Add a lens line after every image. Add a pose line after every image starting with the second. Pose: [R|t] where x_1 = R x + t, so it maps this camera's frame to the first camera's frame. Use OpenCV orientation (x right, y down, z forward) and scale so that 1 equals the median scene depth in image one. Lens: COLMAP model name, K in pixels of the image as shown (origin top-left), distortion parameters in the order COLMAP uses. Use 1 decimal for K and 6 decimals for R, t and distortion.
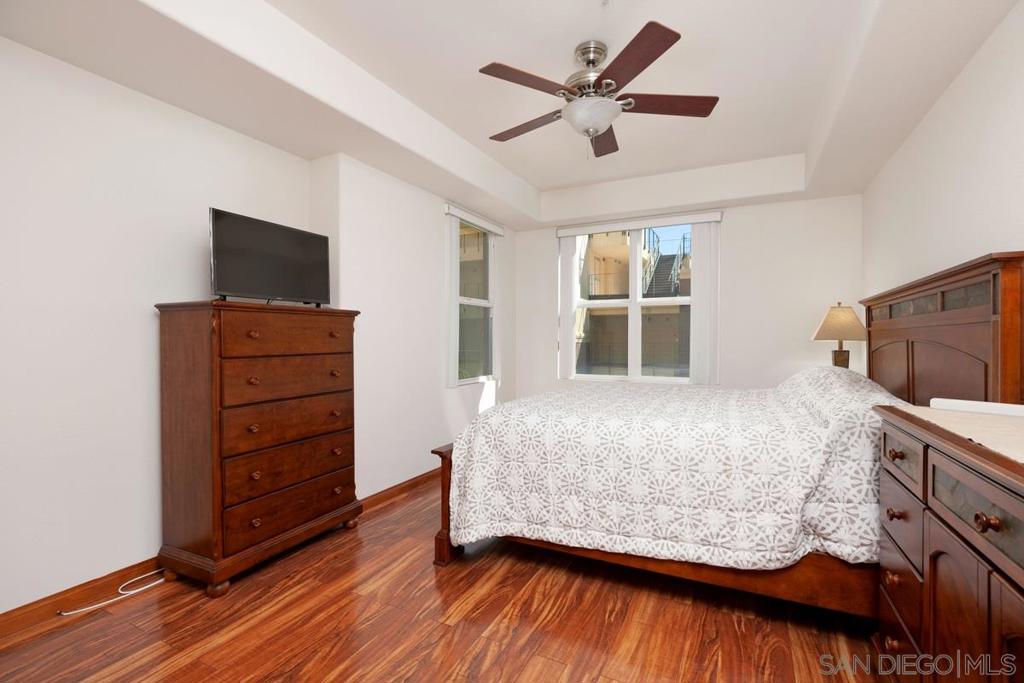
lens RADIAL K [[461.8, 0, 511.5], [0, 461.8, 341.7], [0, 0, 1]] dist [-0.001501, -0.000150]
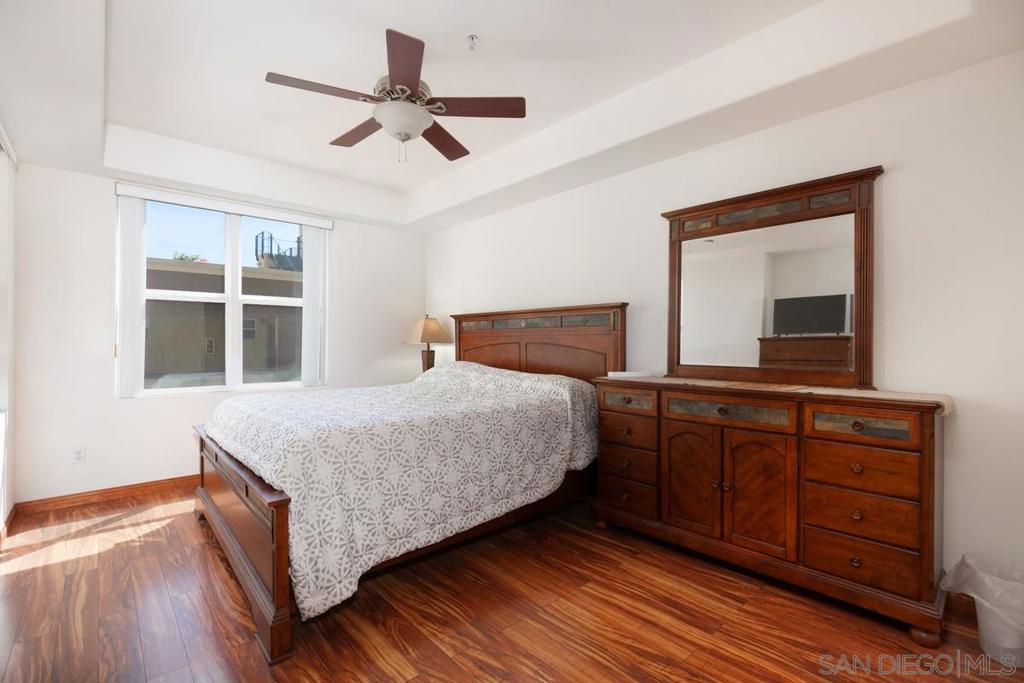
lens RADIAL K [[461.8, 0, 511.3], [0, 461.8, 342.6], [0, 0, 1]] dist [-0.001501, -0.000150]
pose [[0.365286, 0.001352, 0.930894, -0.738687], [0.001503, 0.999997, -0.002042, -0.001455], [-0.930894, 0.002145, 0.365283, 0.446102]]
